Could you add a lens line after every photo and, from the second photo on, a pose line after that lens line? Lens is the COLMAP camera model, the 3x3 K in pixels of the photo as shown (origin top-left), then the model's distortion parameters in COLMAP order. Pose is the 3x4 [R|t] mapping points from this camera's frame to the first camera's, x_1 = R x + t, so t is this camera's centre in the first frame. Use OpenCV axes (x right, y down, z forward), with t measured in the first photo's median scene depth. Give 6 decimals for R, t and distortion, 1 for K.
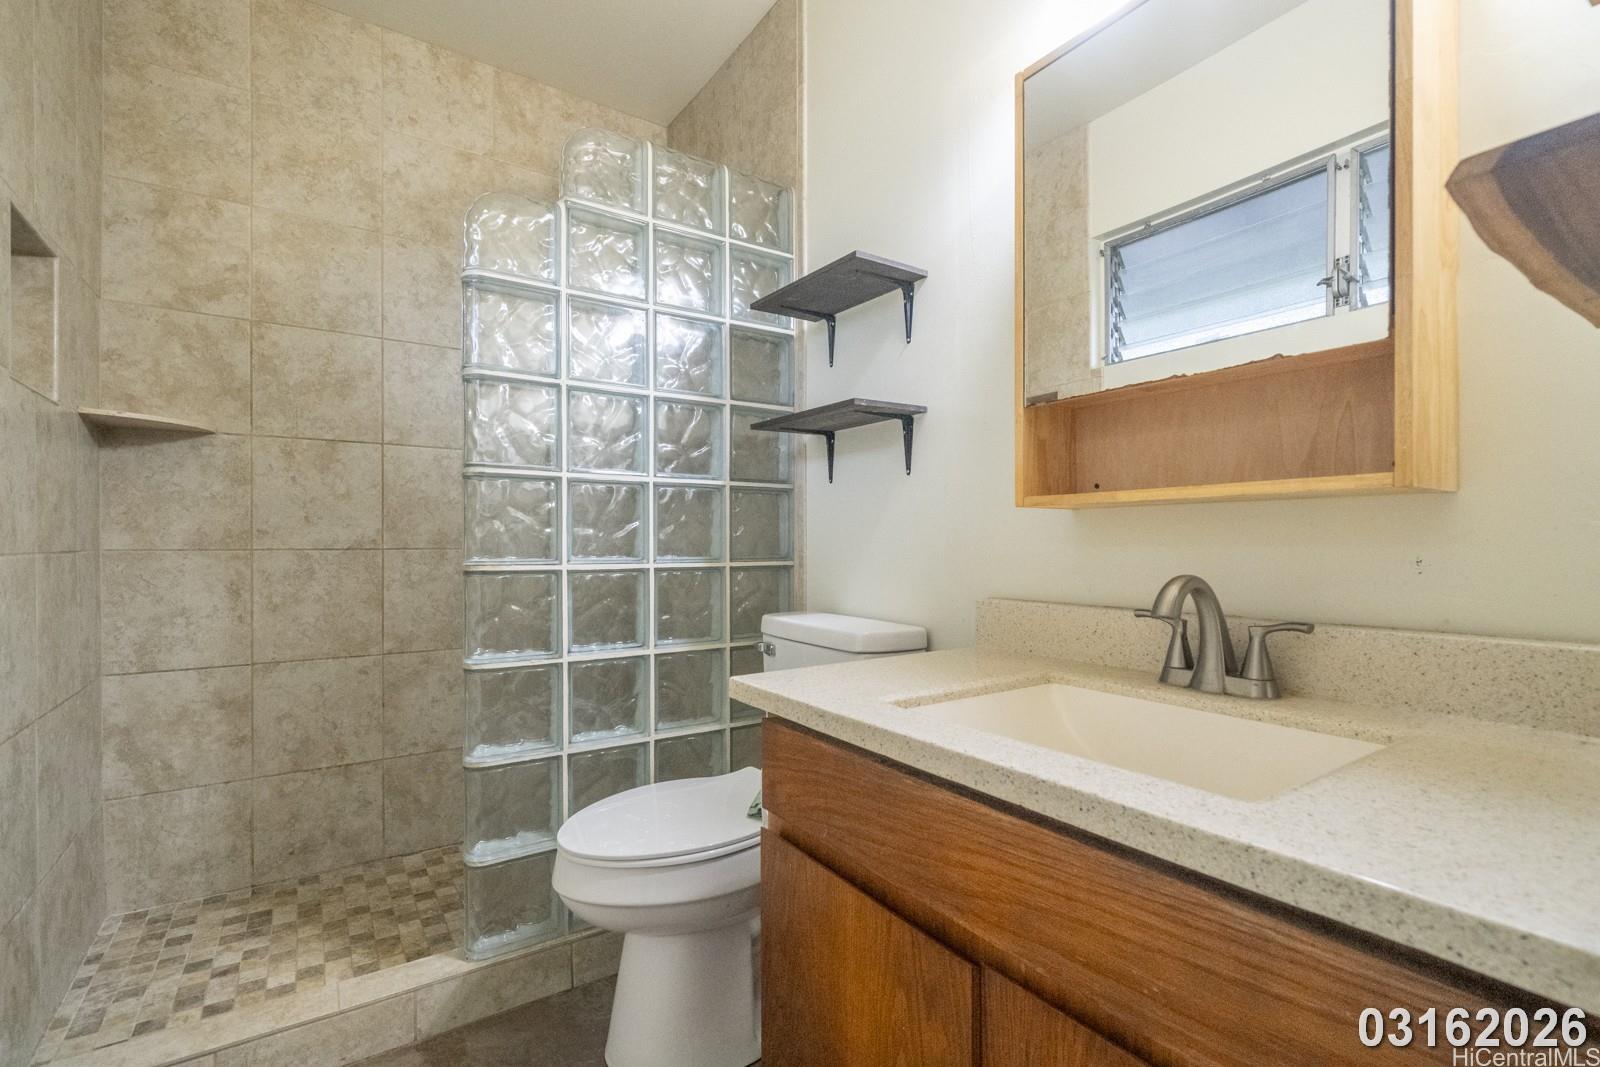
lens RADIAL K [[724.8, 0, 798.9], [0, 724.8, 549.4], [0, 0, 1]] dist [-0.001106, -0.000052]
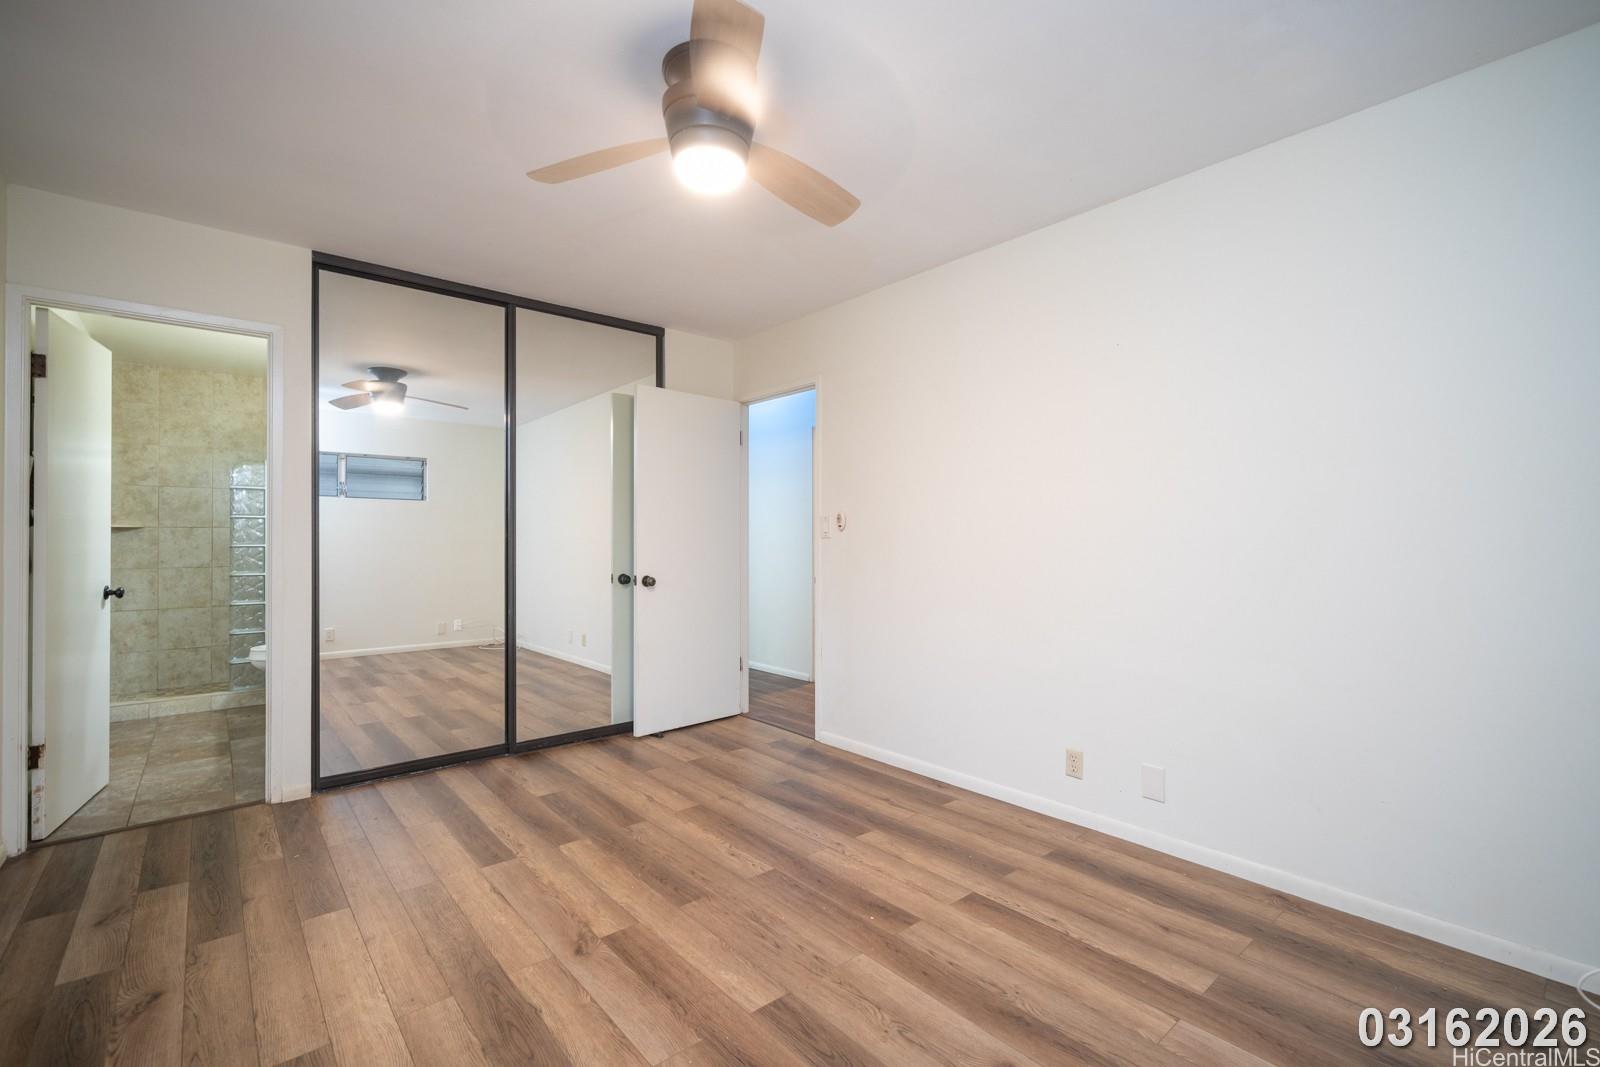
lens RADIAL K [[703.2, 0, 814.4], [0, 703.2, 537.5], [0, 0, 1]] dist [-0.000889, 0.000064]
pose [[0.992915, -0.002998, 0.118785, 1.427906], [0.004687, 0.999892, -0.013937, -0.068051], [-0.118730, 0.014395, 0.992822, -1.981794]]
